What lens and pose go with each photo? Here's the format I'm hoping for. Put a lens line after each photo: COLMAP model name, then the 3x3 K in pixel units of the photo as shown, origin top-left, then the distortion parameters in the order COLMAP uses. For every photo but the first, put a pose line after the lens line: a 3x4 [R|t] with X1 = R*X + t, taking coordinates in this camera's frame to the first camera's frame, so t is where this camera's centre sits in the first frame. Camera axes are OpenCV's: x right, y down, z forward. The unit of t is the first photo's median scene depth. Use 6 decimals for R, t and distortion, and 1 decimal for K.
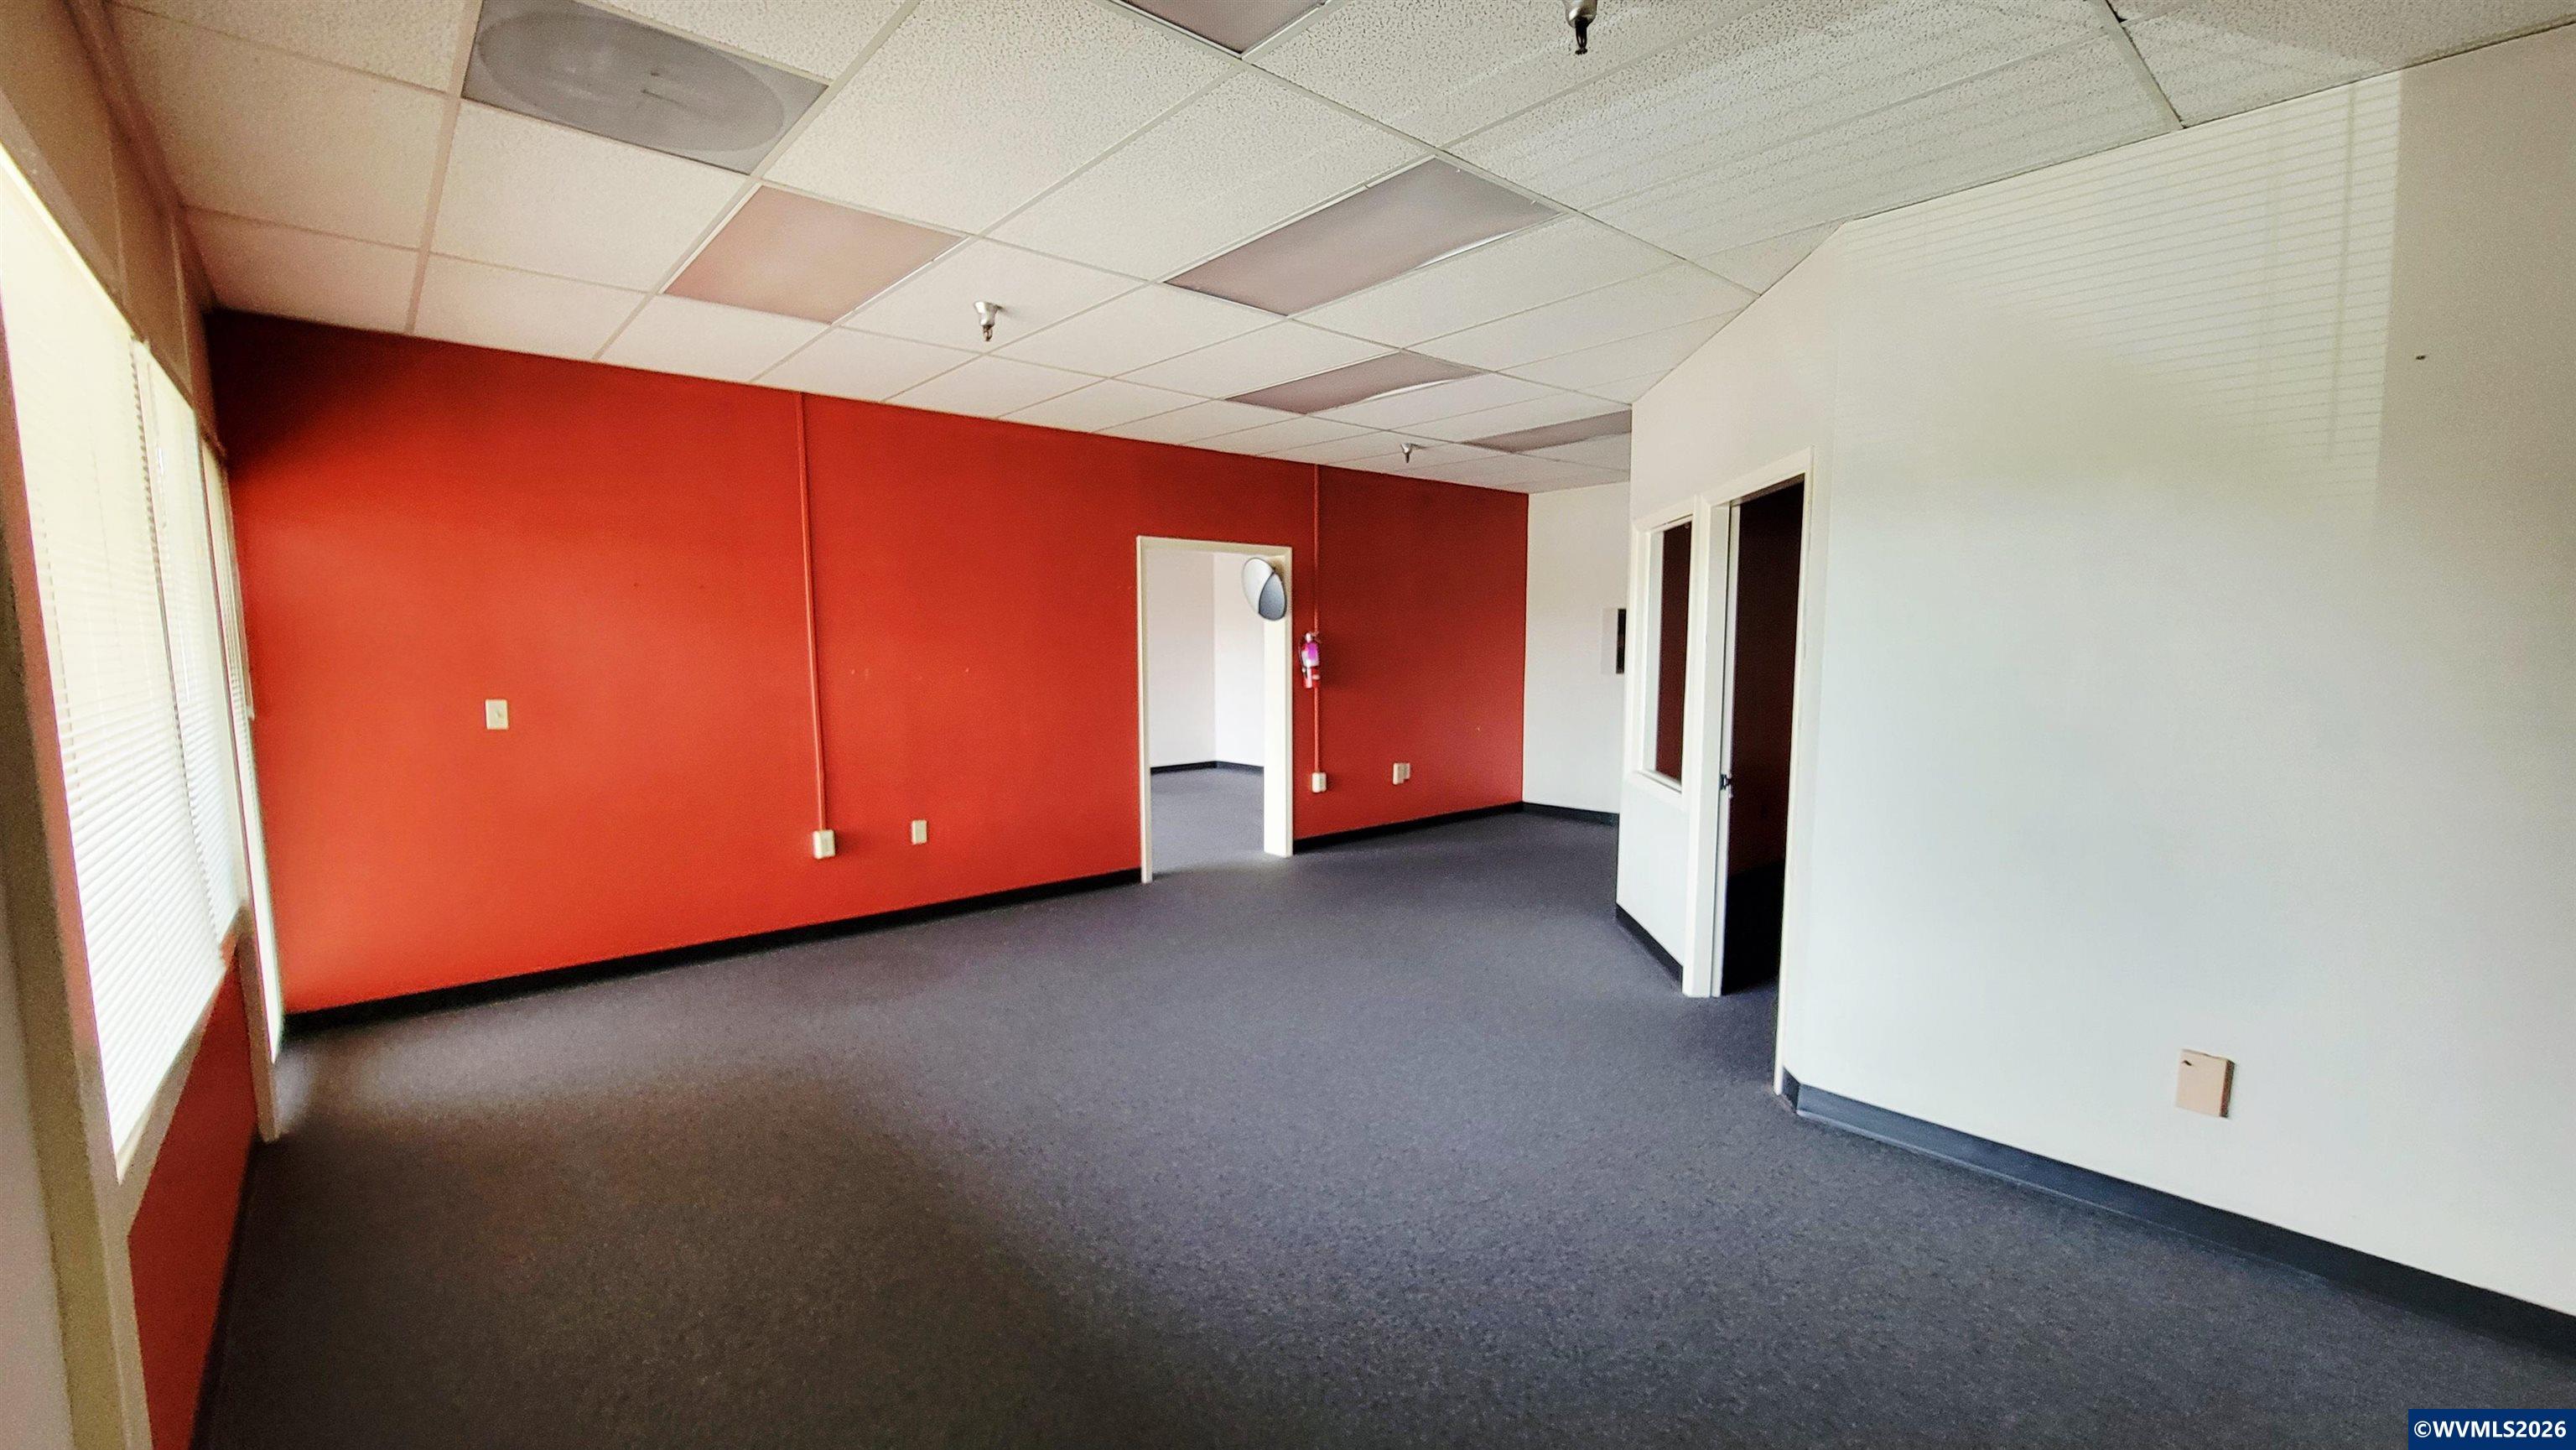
lens RADIAL K [[1046.5, 0, 1285.8], [0, 1046.5, 752.2], [0, 0, 1]] dist [-0.000899, 0.003166]
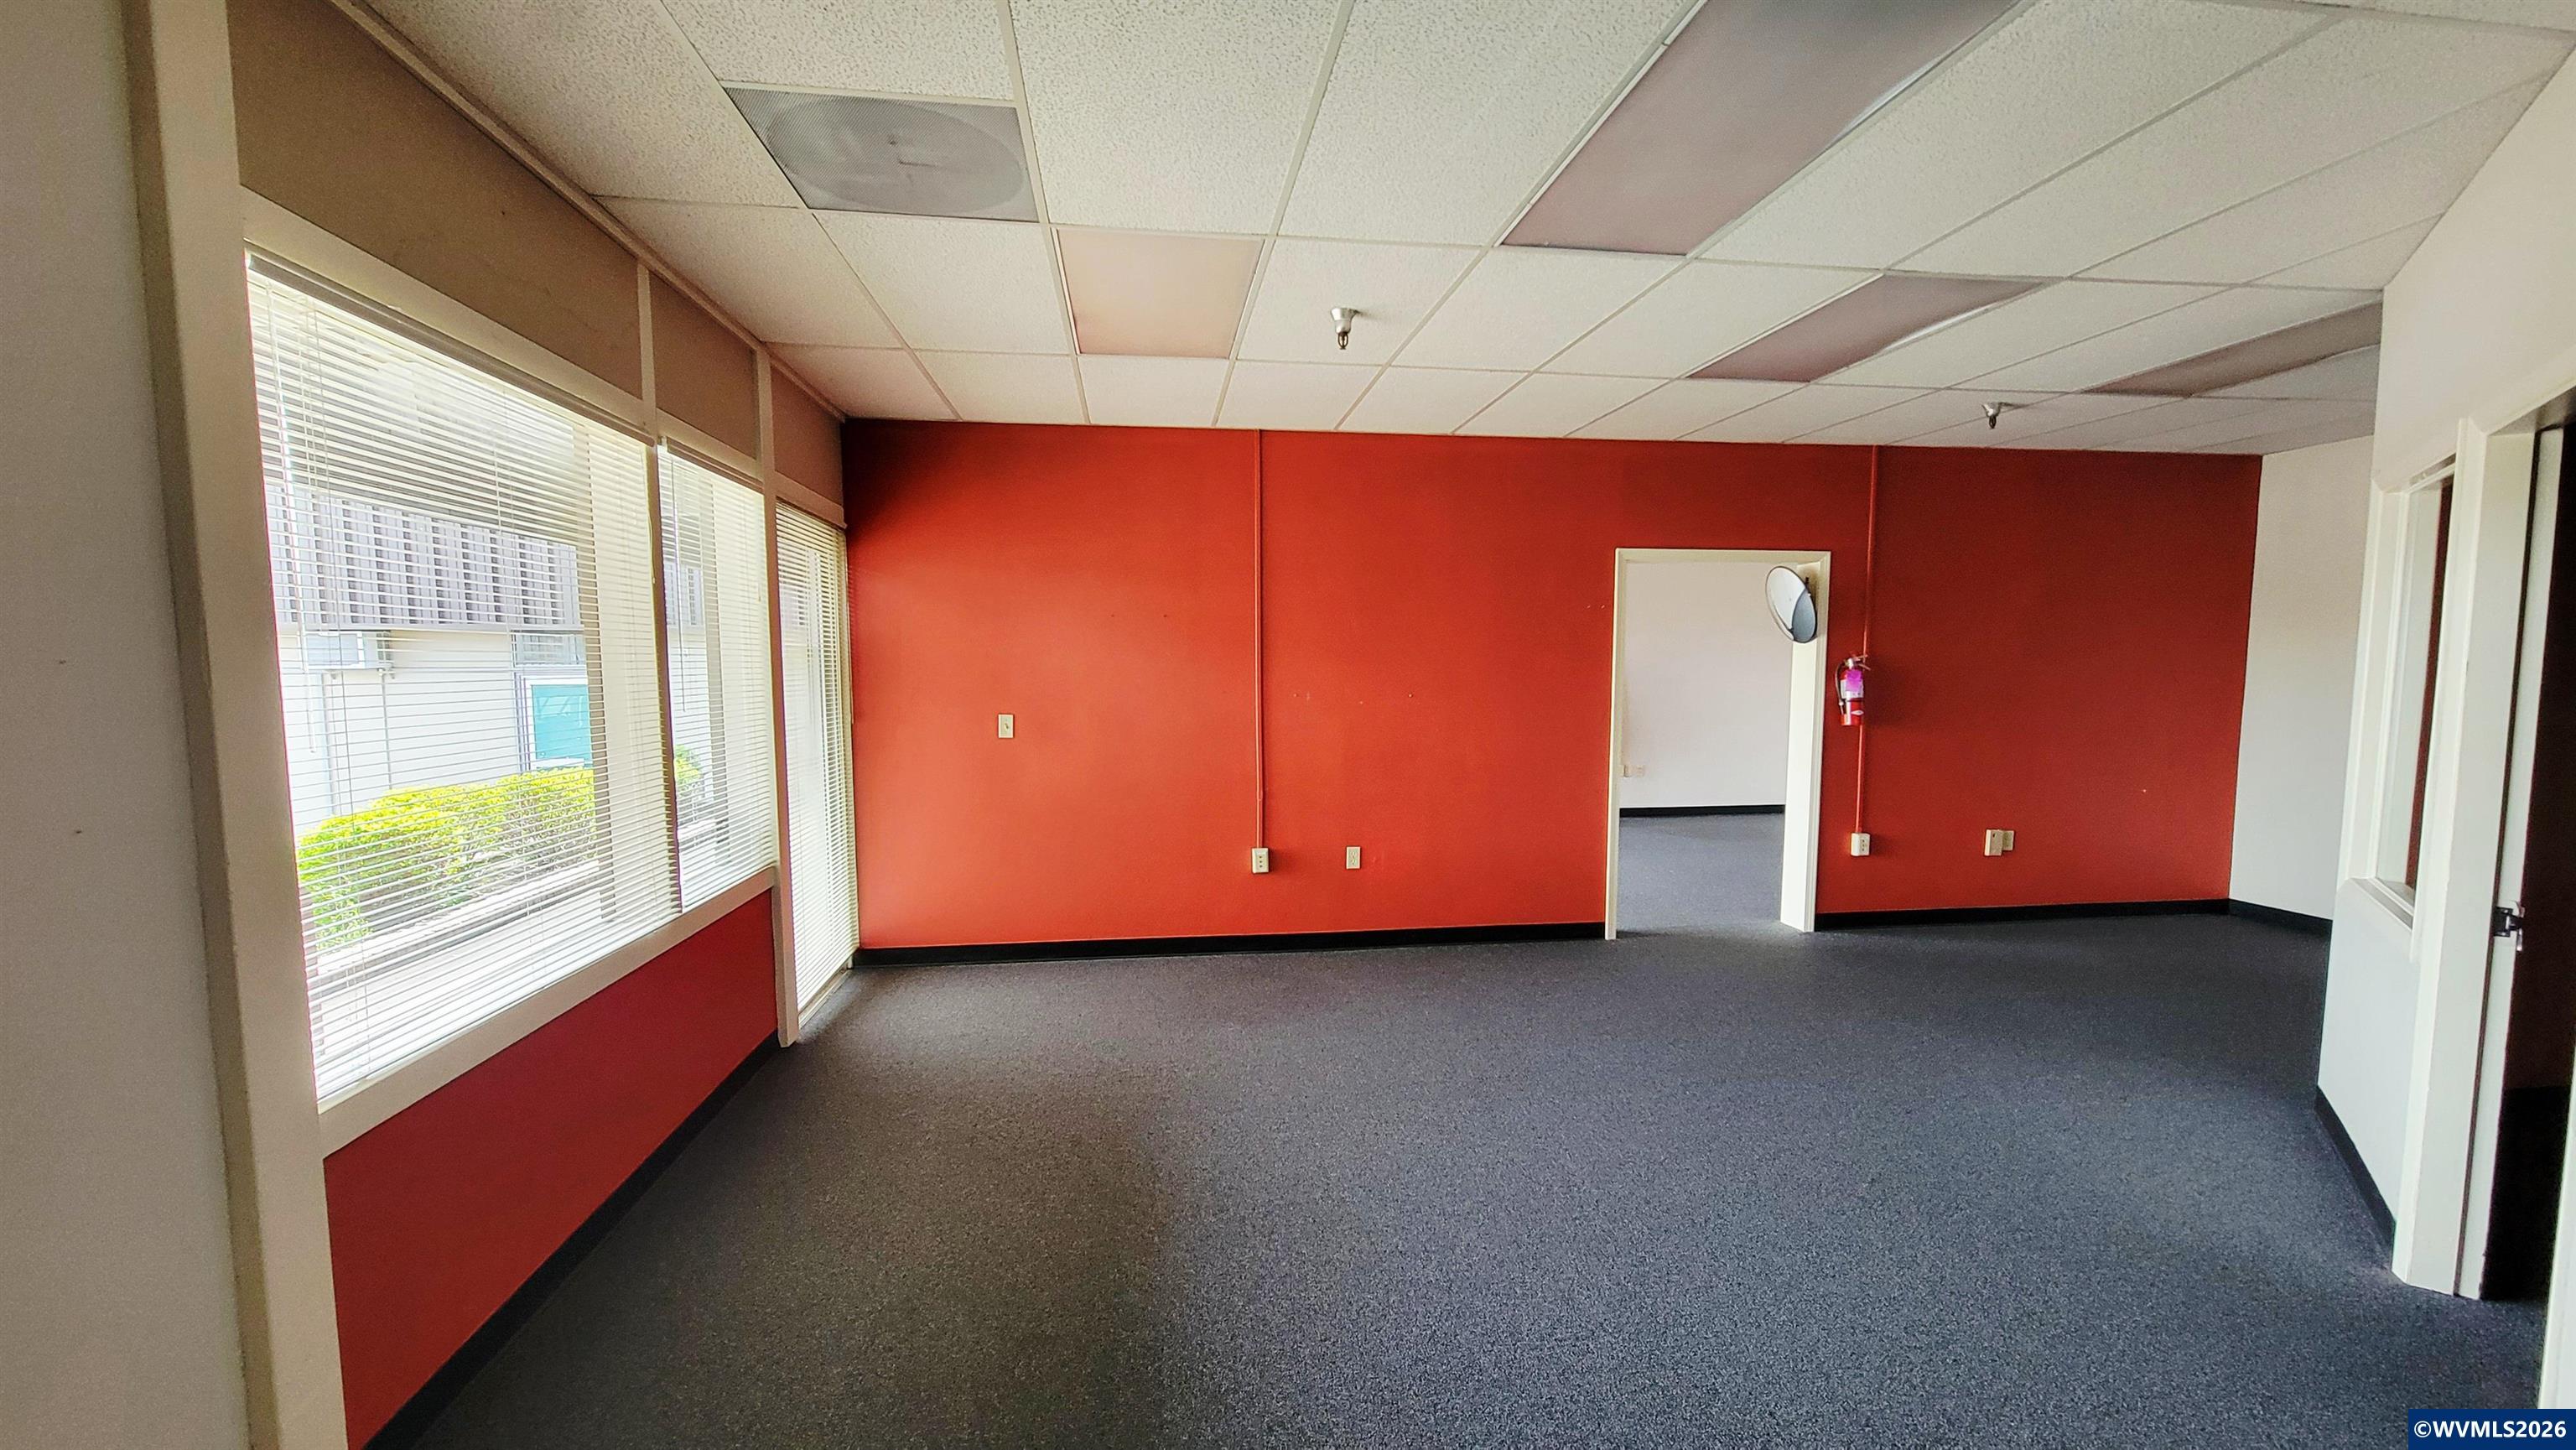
lens RADIAL K [[1046.5, 0, 1285.8], [0, 1046.5, 752.2], [0, 0, 1]] dist [-0.000899, 0.003166]
pose [[0.836054, 0.049075, -0.546448, 0.133709], [-0.061506, 0.998097, -0.004466, -0.015097], [0.545189, 0.037344, 0.837481, 0.127719]]
